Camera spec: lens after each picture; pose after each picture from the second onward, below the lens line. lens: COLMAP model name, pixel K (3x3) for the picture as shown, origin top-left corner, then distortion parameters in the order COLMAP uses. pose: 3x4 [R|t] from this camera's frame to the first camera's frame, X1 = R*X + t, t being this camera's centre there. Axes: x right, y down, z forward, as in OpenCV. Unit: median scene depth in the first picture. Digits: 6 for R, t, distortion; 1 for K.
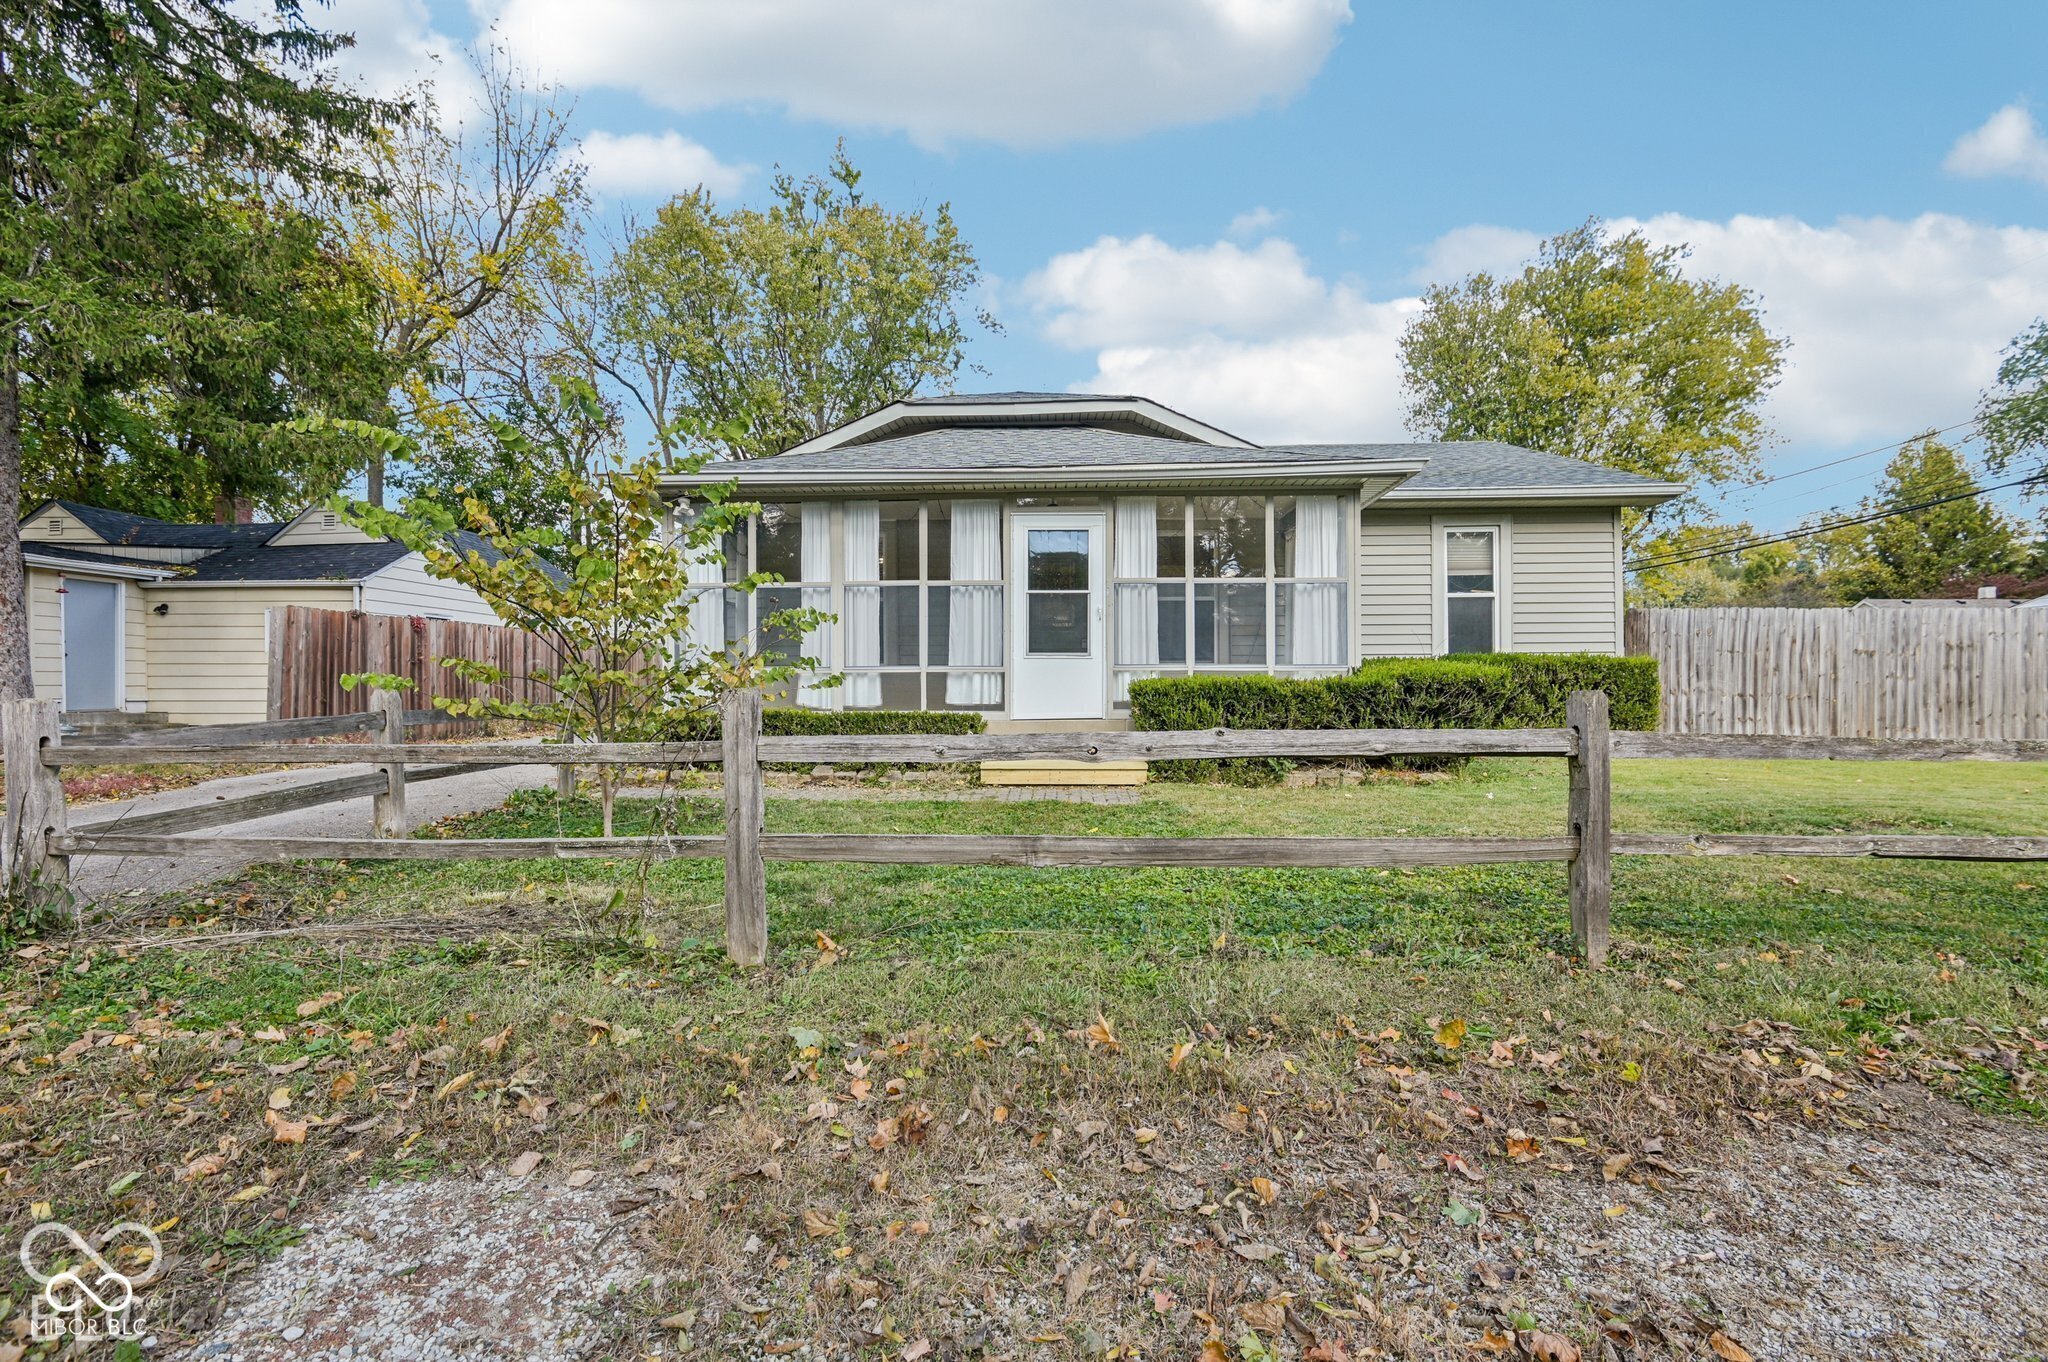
lens RADIAL K [[969.3, 0, 1023.6], [0, 969.3, 677.5], [0, 0, 1]] dist [-0.006336, -0.000209]
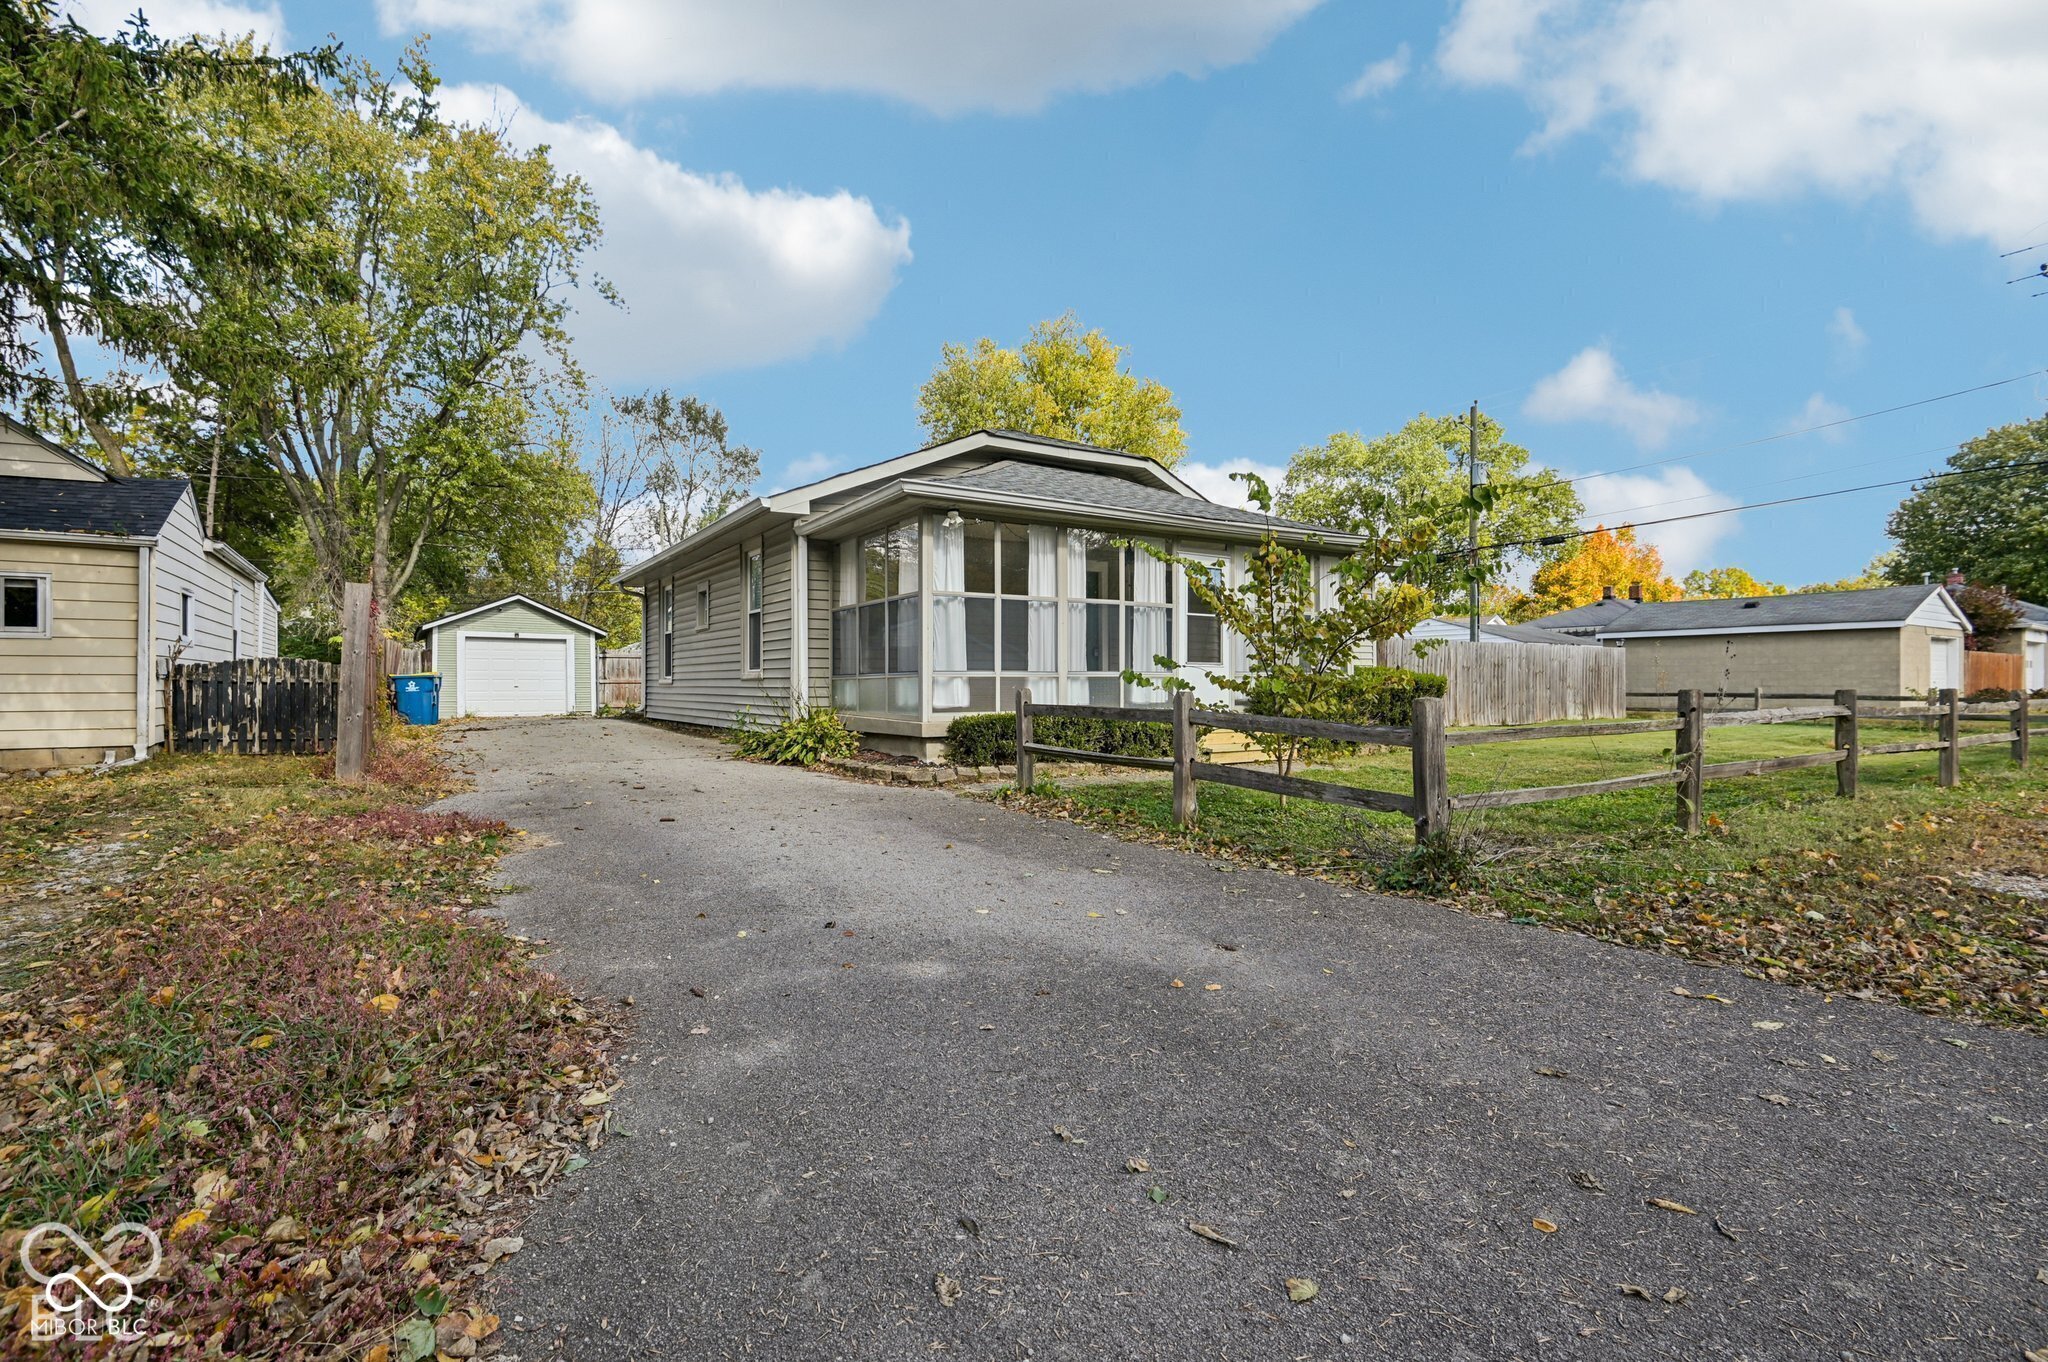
lens RADIAL K [[969.3, 0, 1036.4], [0, 969.3, 684.7], [0, 0, 1]] dist [-0.006336, -0.000209]
pose [[0.812269, 0.001524, 0.583281, -0.735100], [-0.003886, 0.999989, 0.002799, 0.000813], [-0.583270, -0.004540, 0.812266, 0.071736]]
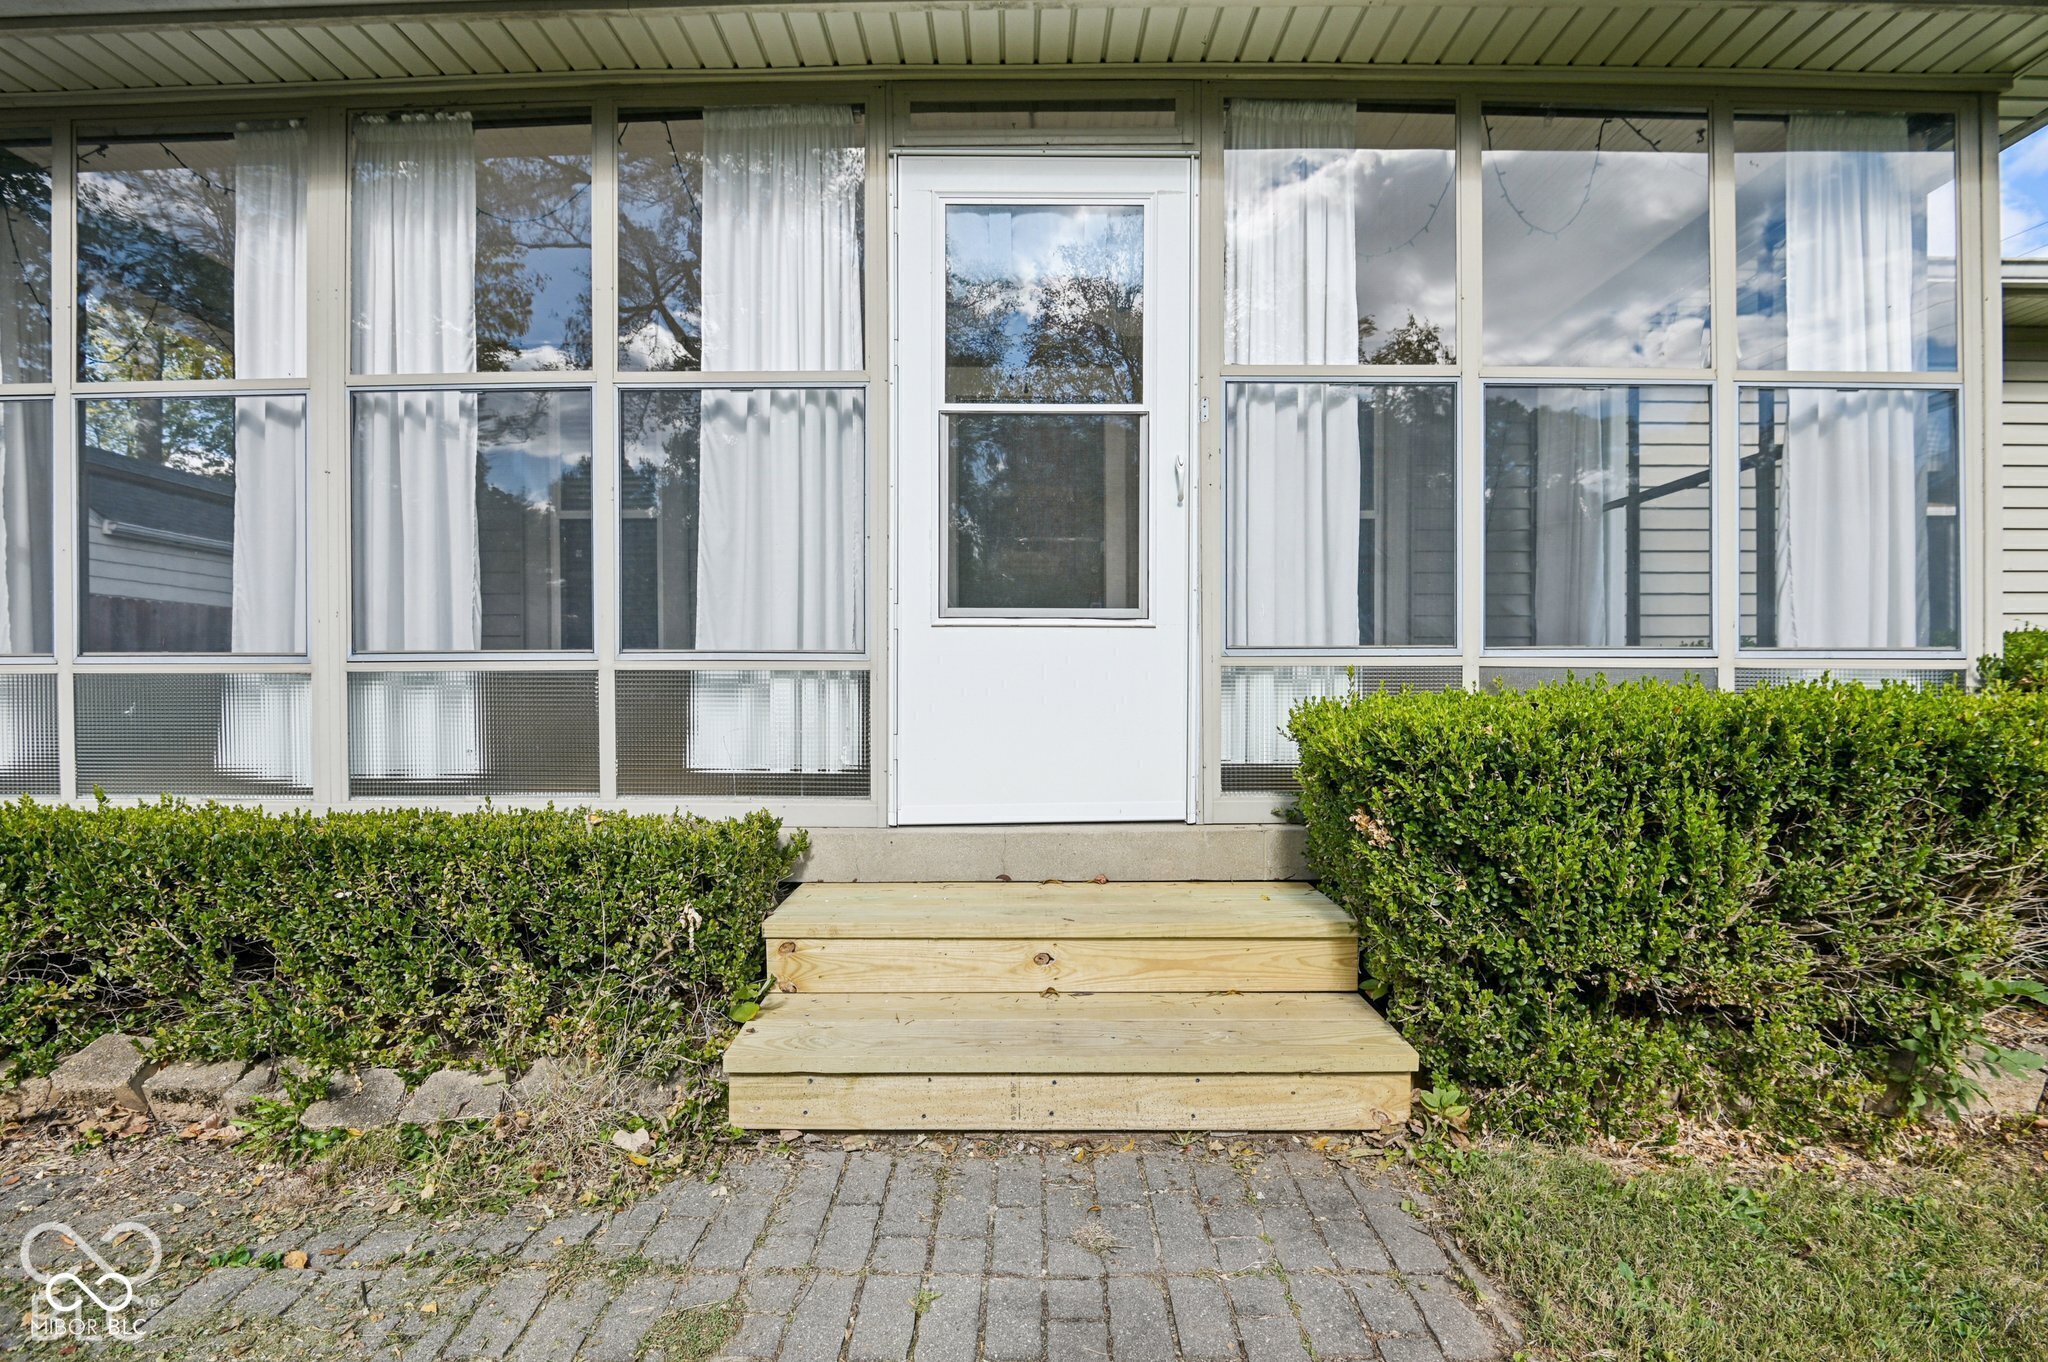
lens RADIAL K [[969.3, 0, 1026.5], [0, 969.3, 676.9], [0, 0, 1]] dist [-0.006336, -0.000209]
pose [[0.999018, -0.002262, 0.044240, 0.016560], [0.002059, 0.999987, 0.004638, -0.004795], [-0.044250, -0.004543, 0.999010, 0.696336]]
